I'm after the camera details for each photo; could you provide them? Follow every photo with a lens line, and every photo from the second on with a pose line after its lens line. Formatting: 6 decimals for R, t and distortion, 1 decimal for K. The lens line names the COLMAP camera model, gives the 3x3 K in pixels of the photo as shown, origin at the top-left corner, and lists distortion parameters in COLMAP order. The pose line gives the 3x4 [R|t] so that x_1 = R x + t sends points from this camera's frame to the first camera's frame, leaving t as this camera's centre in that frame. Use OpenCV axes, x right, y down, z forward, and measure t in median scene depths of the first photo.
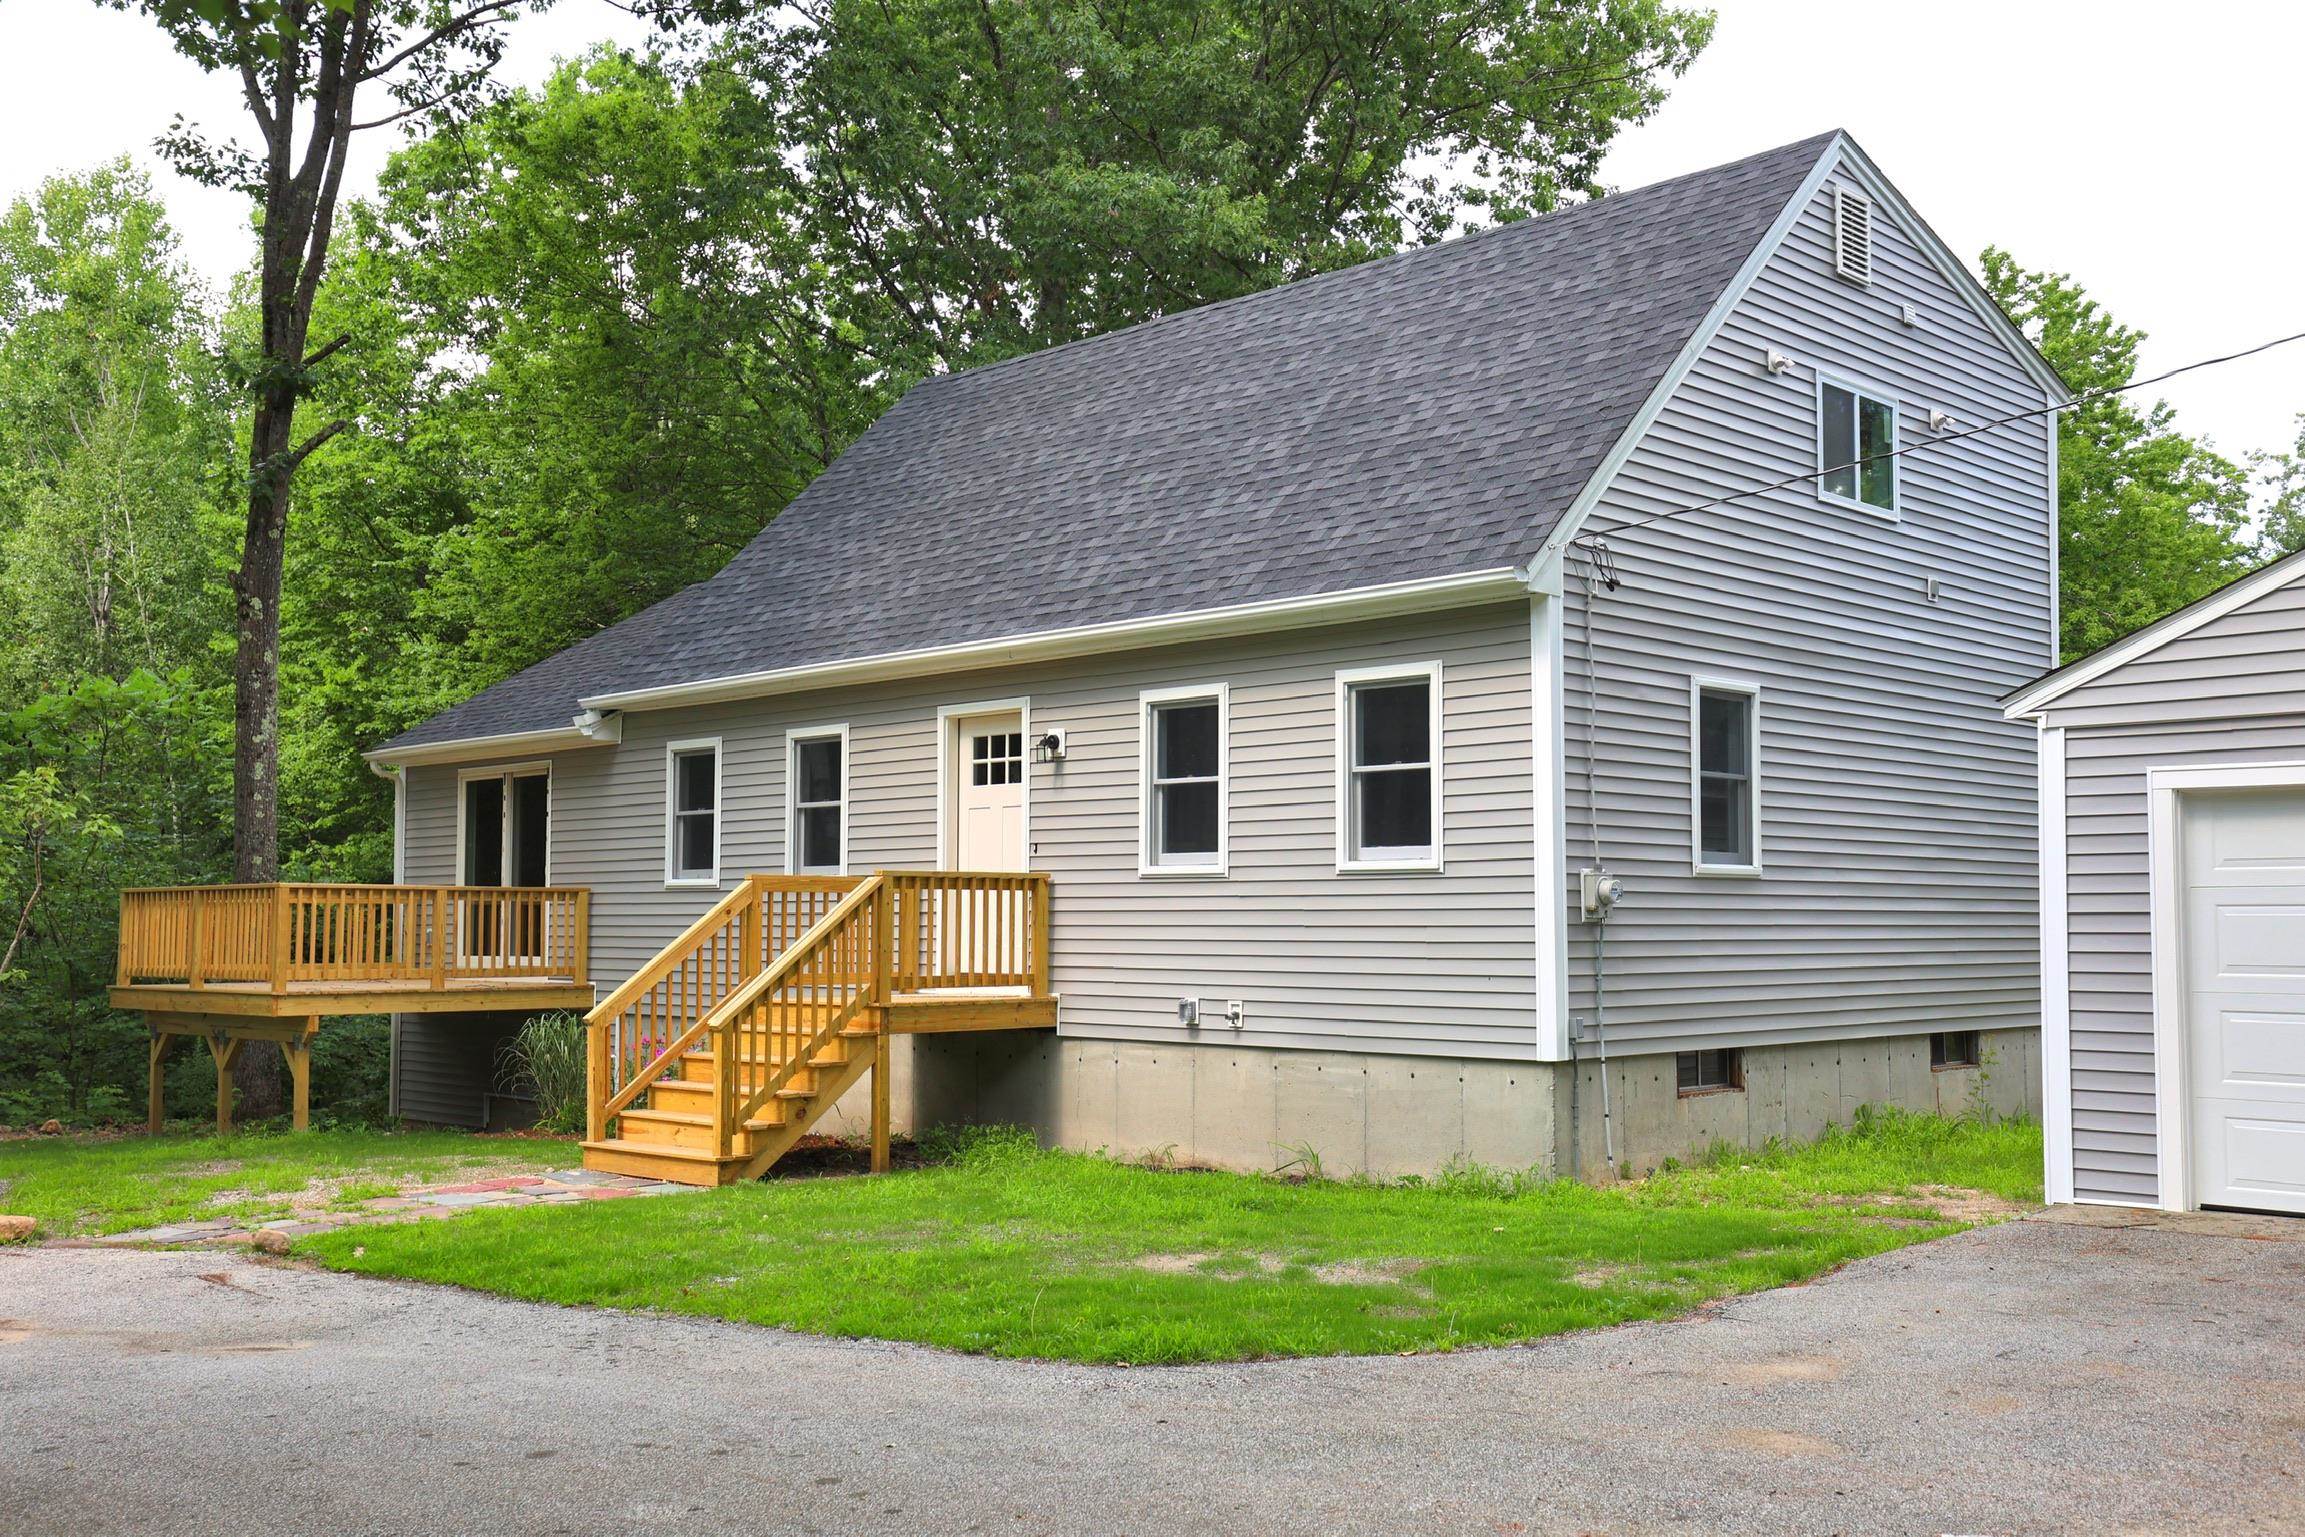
lens RADIAL K [[2217.0, 0, 1152.5], [0, 2217.0, 768.5], [0, 0, 1]] dist [0.007735, 0.006189]
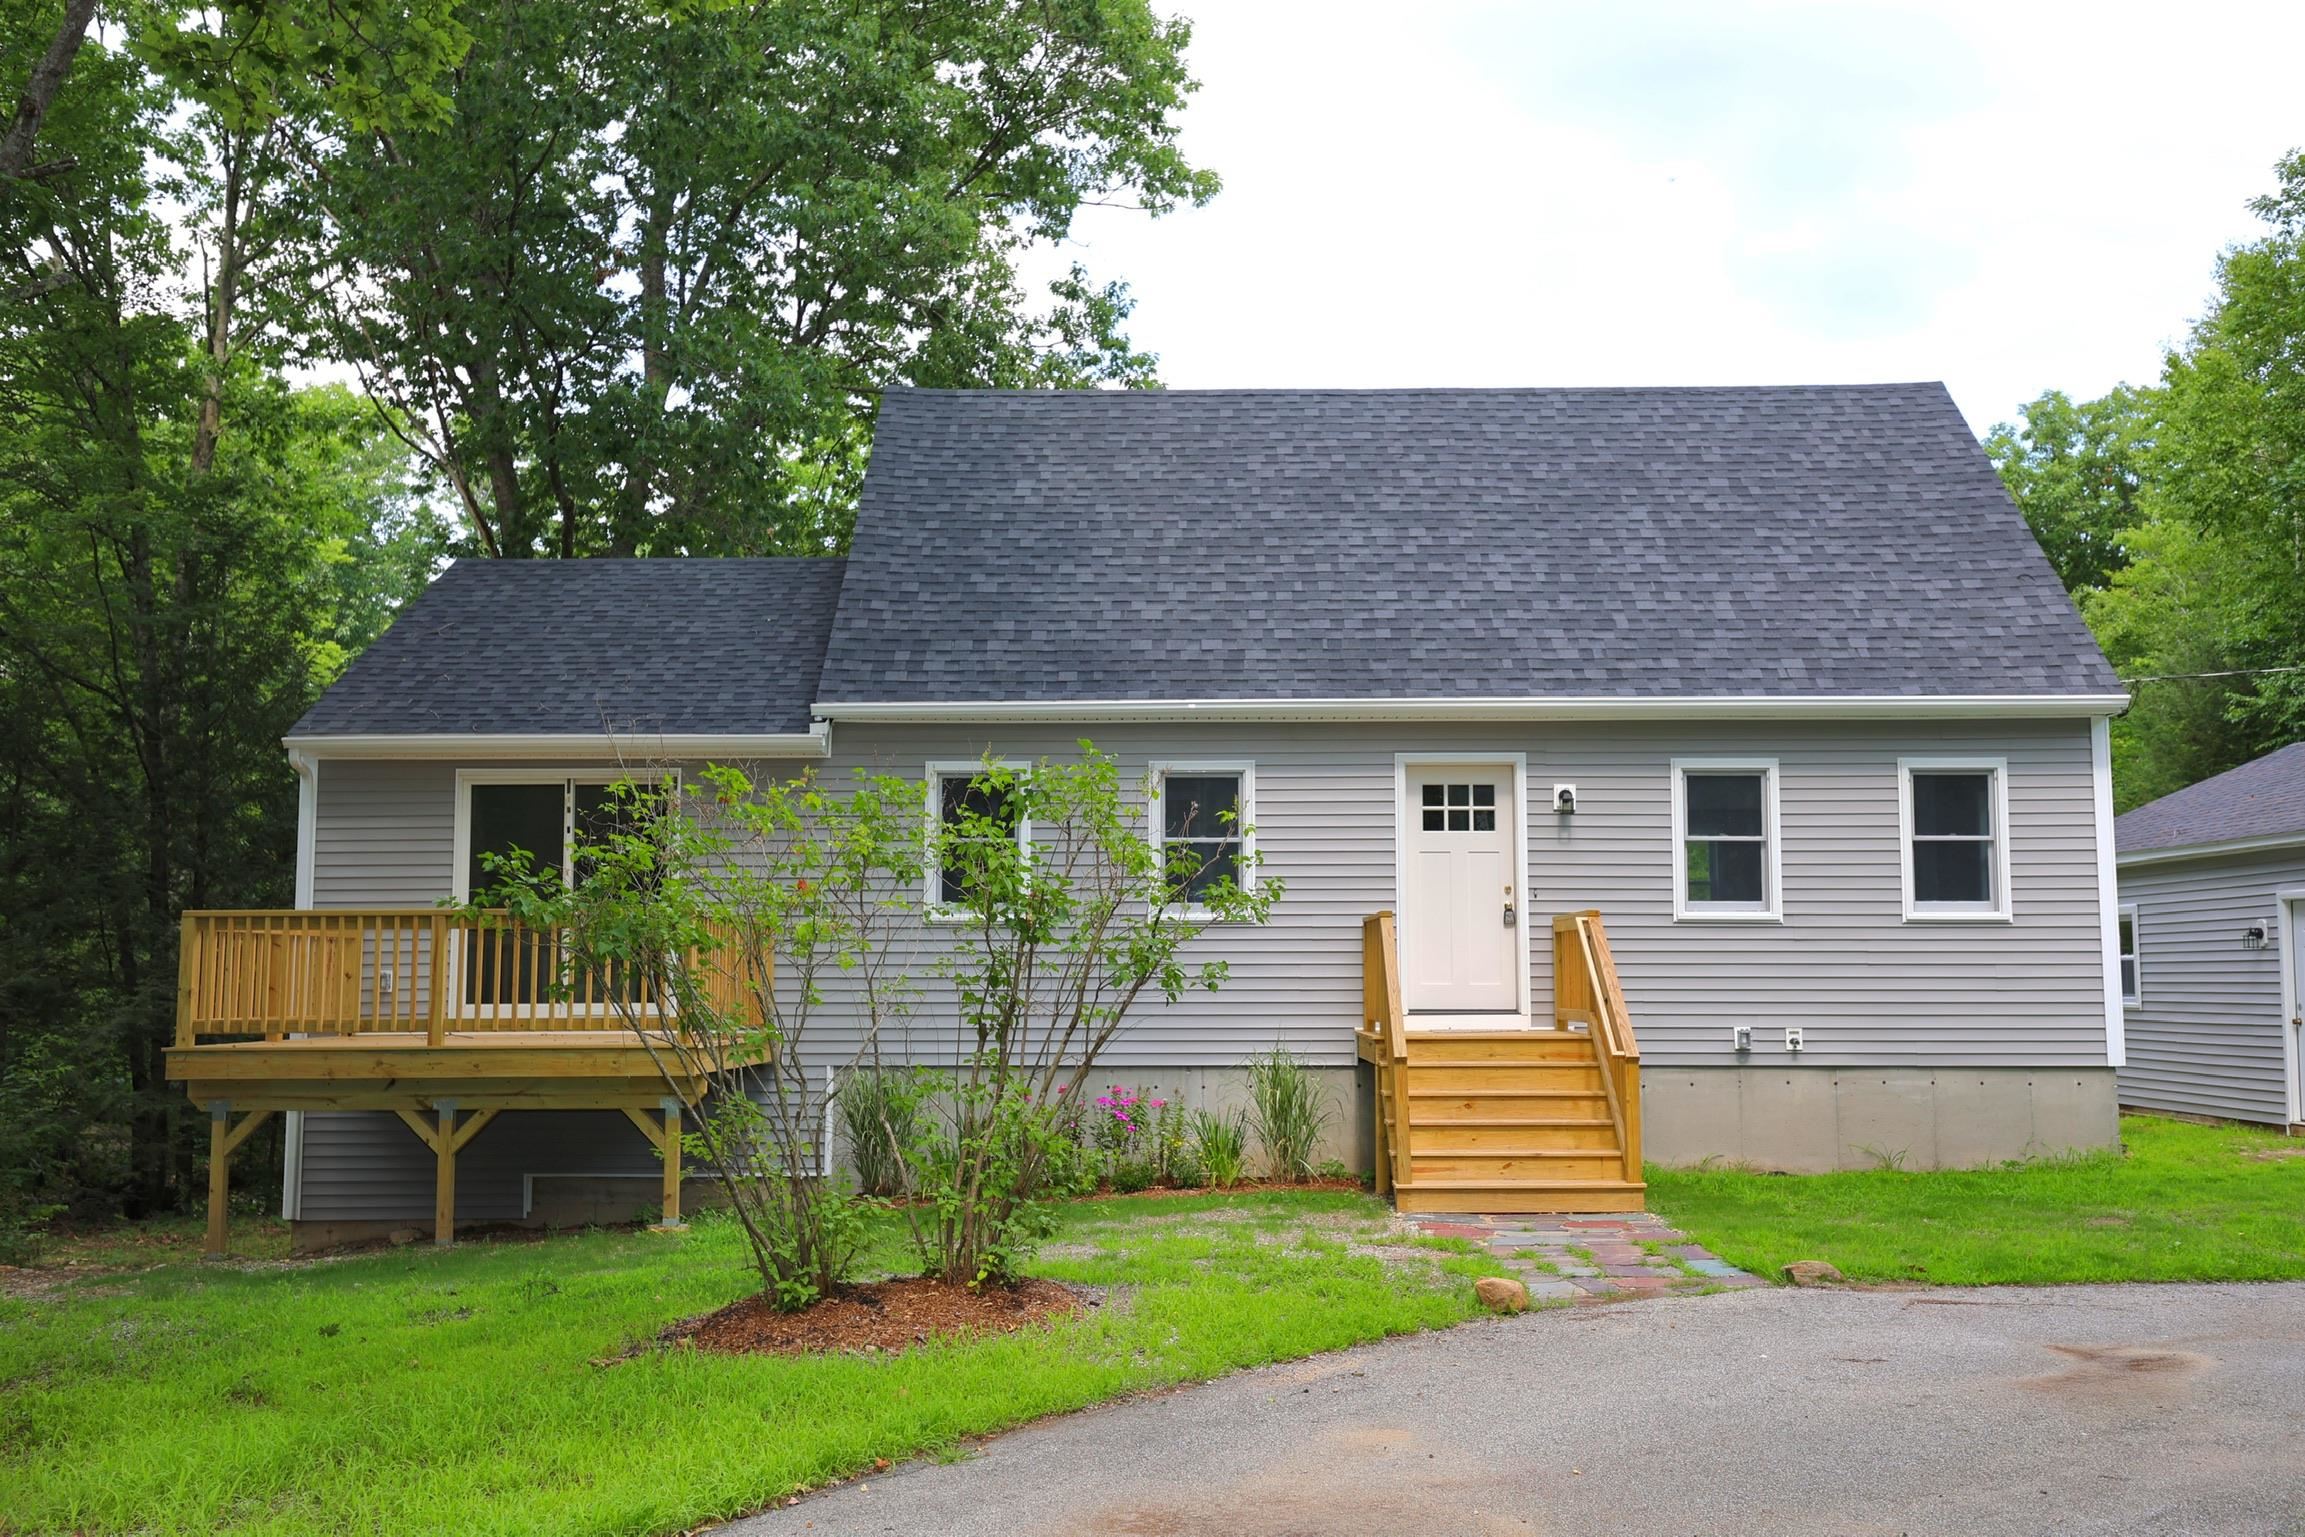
lens RADIAL K [[2217.0, 0, 1152.5], [0, 2217.0, 768.5], [0, 0, 1]] dist [0.007735, 0.006189]
pose [[0.718927, 0.067015, 0.691847, -1.071685], [-0.048712, 0.997752, -0.046027, 0.039133], [-0.693376, -0.000611, 0.720575, 0.400383]]
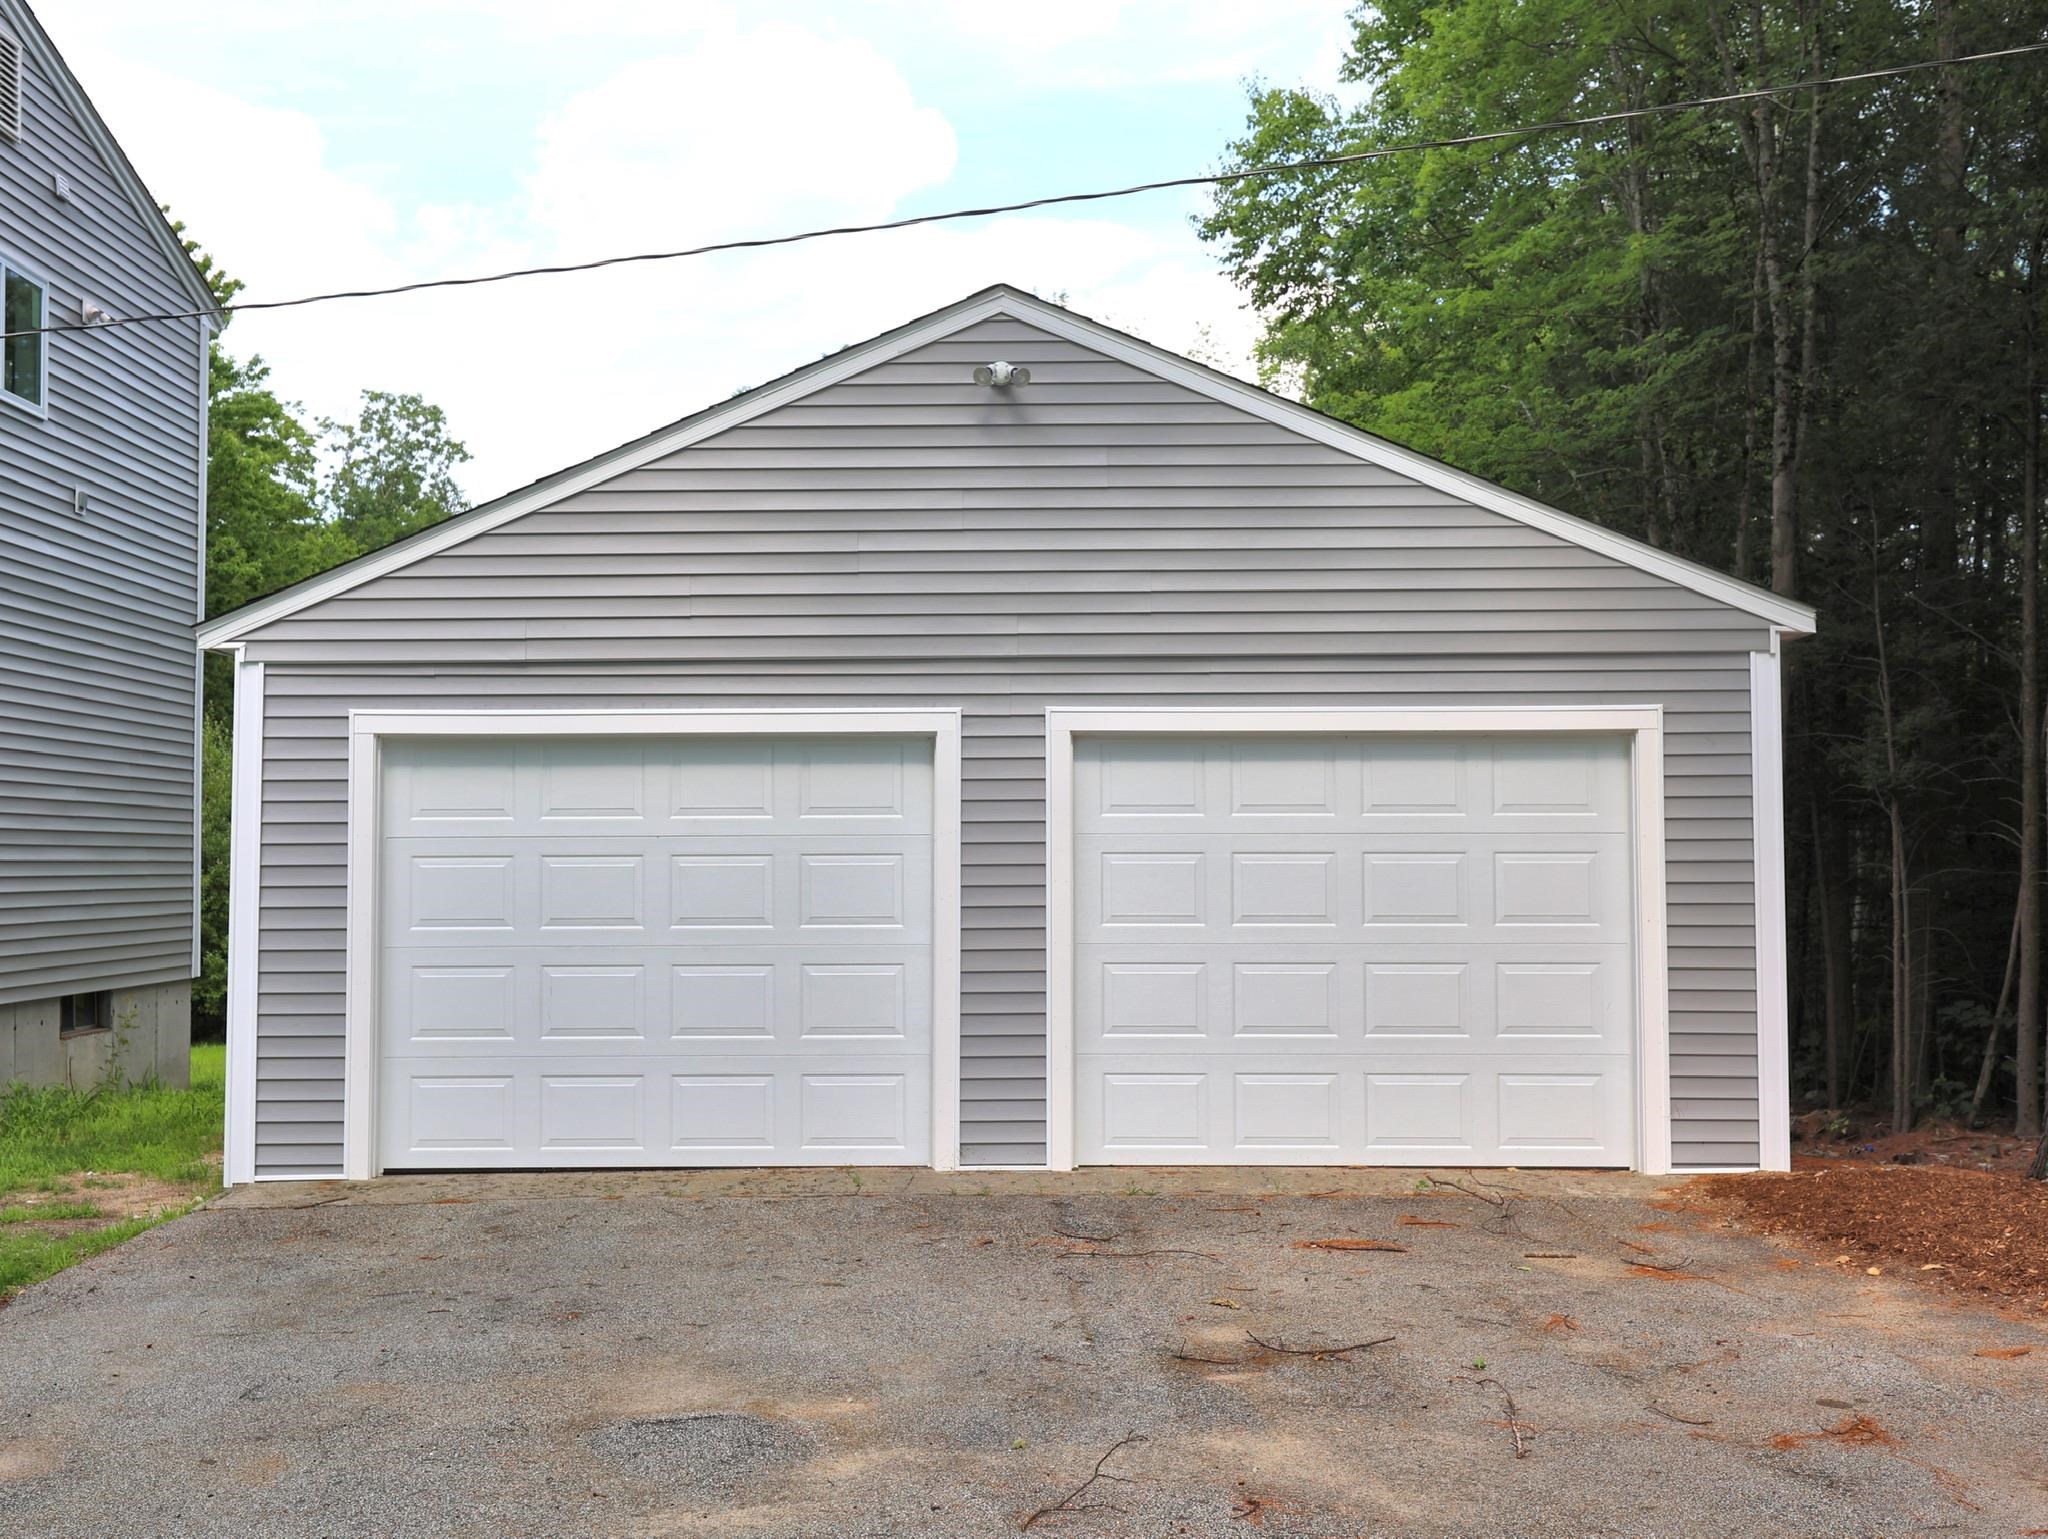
lens RADIAL K [[2182.2, 0, 1022.3], [0, 2182.2, 782.6], [0, 0, 1]] dist [0.009405, 0.046826]
pose [[0.707571, 0.023340, 0.706256, -0.001380], [-0.046610, 0.998819, 0.013688, 0.003160], [-0.705103, -0.042604, 0.707824, 0.109946]]
